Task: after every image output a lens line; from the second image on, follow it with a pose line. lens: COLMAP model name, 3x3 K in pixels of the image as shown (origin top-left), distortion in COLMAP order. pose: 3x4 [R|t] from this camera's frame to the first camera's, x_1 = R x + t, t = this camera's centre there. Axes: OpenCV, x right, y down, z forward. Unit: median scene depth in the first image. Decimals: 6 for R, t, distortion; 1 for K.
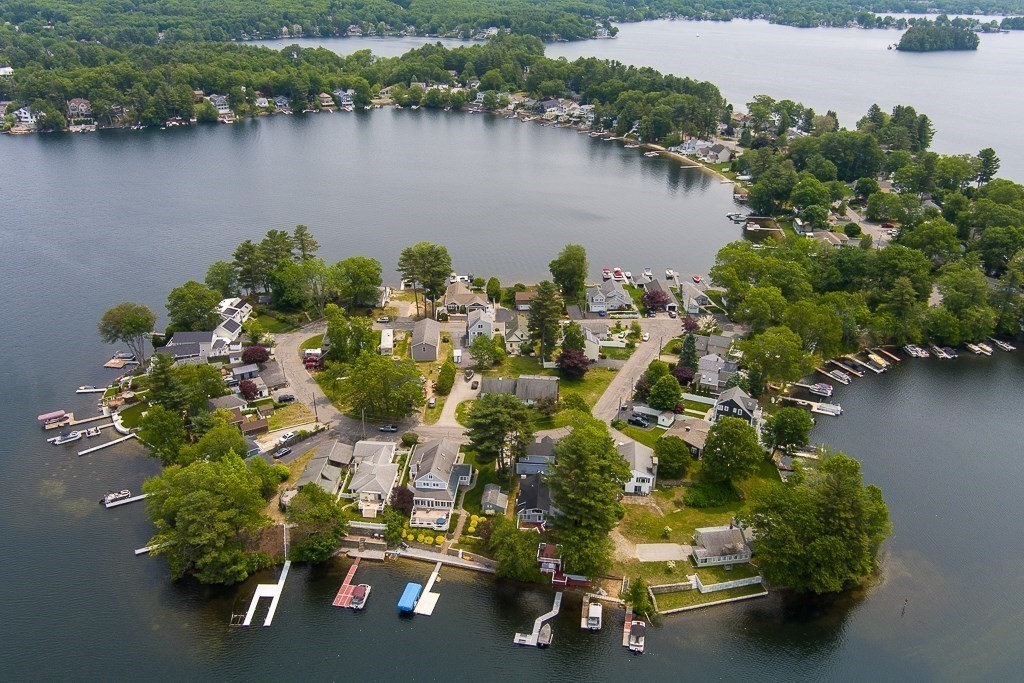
lens RADIAL K [[820.9, 0, 510.9], [0, 820.9, 340.0], [0, 0, 1]] dist [-0.077210, 0.023759]
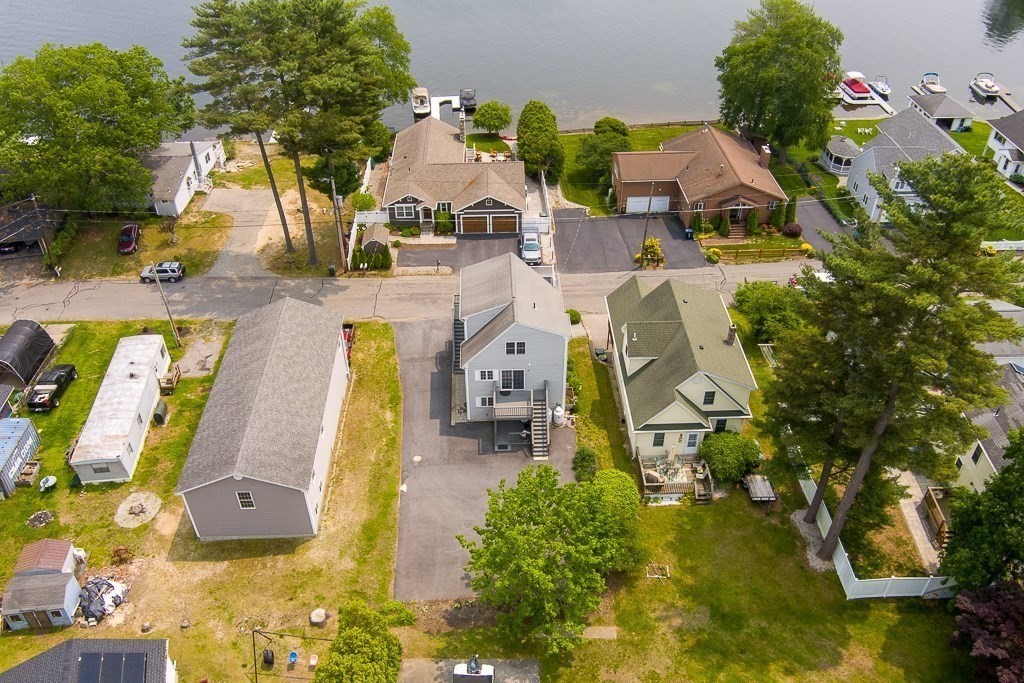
lens RADIAL K [[820.9, 0, 510.6], [0, 820.9, 350.4], [0, 0, 1]] dist [-0.077210, 0.023759]
pose [[0.999906, -0.012857, -0.004770, -0.030391], [0.013622, 0.971316, 0.237404, -0.055473], [0.001581, -0.237446, 0.971399, 0.635862]]
